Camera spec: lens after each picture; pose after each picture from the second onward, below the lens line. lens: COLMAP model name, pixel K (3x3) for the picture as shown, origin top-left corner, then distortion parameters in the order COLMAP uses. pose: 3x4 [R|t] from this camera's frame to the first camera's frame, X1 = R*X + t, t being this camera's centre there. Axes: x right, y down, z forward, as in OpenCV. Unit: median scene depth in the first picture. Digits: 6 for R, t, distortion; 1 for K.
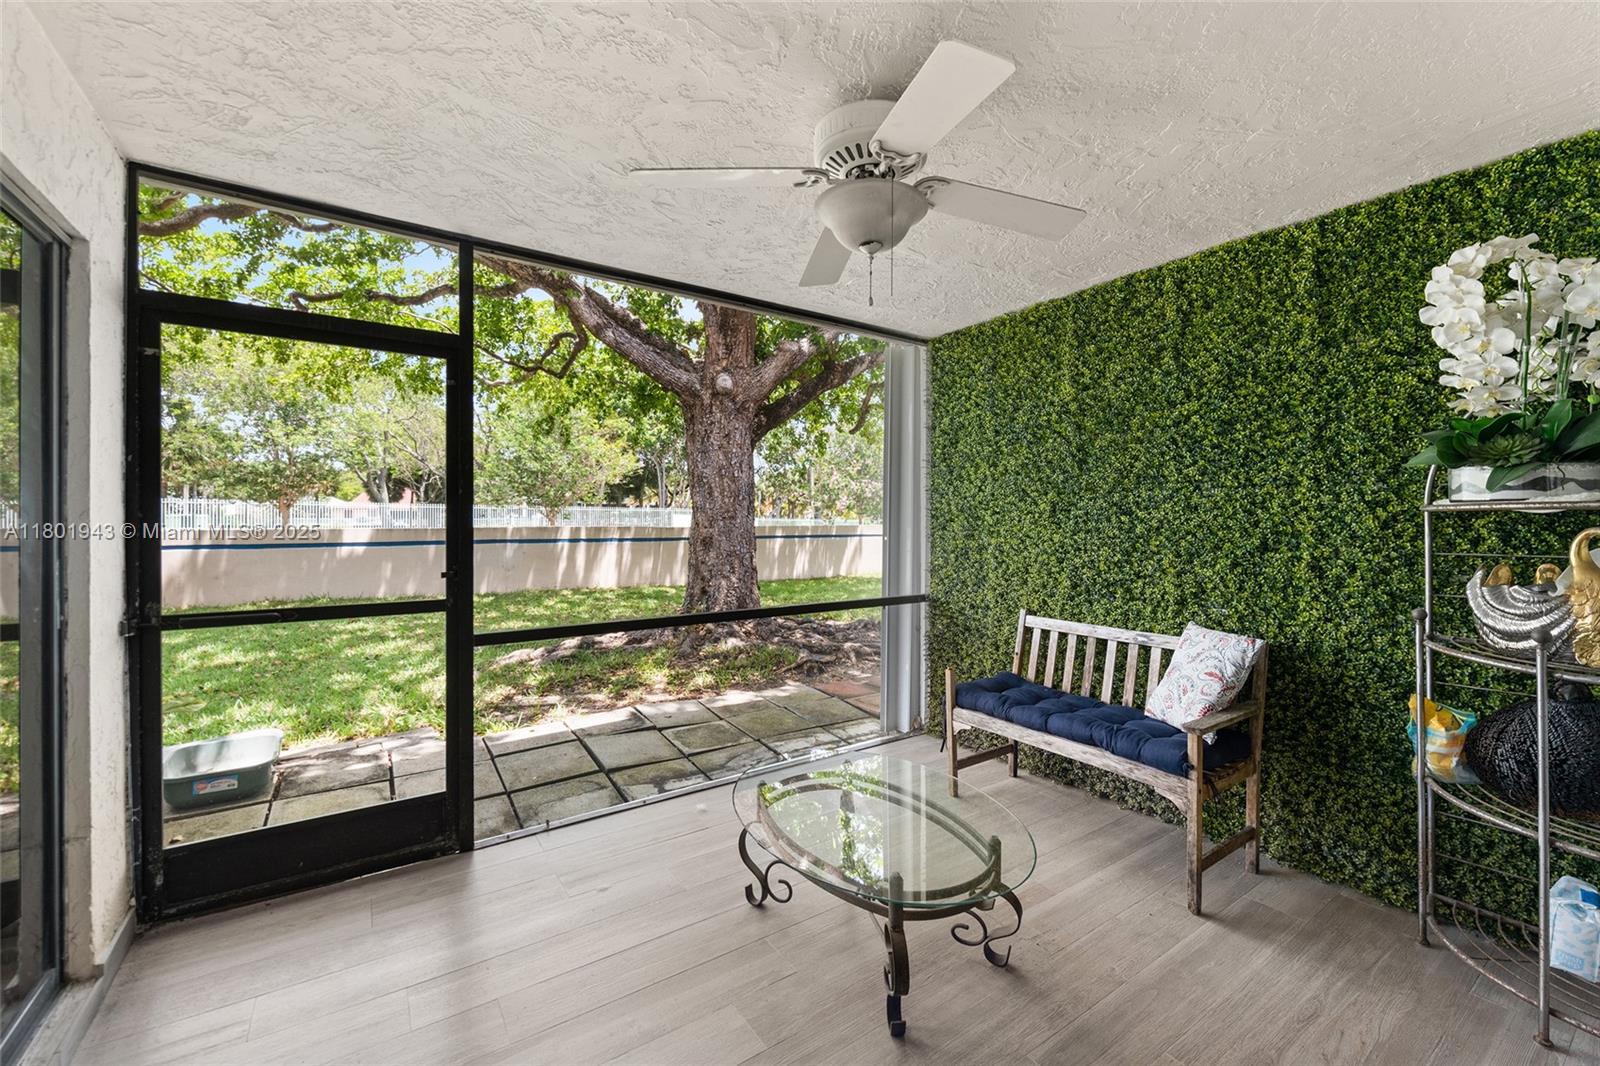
lens RADIAL K [[661.3, 0, 801.9], [0, 661.3, 523.8], [0, 0, 1]] dist [0.002075, 0.000063]
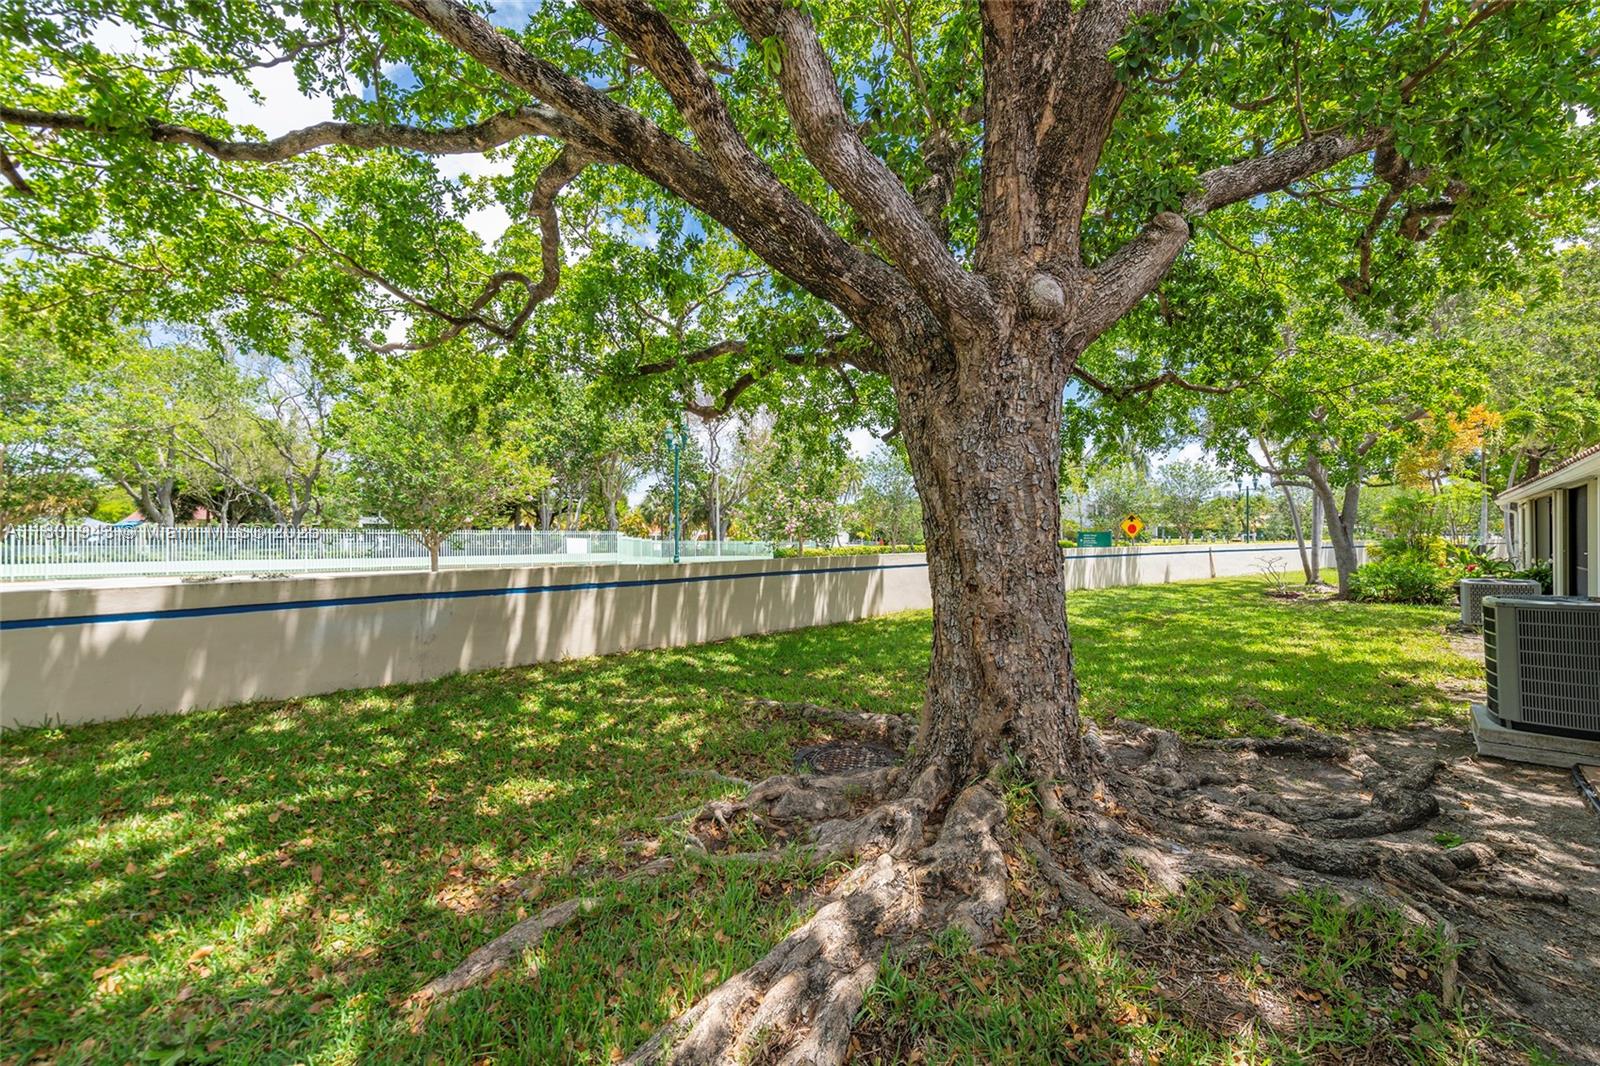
lens RADIAL K [[652.2, 0, 805.2], [0, 652.2, 540.7], [0, 0, 1]] dist [0.014996, 0.000011]
pose [[0.978771, -0.010373, 0.204693, -0.206162], [0.010947, 0.999939, -0.001672, -0.018438], [-0.204663, 0.003877, 0.978825, 0.303170]]
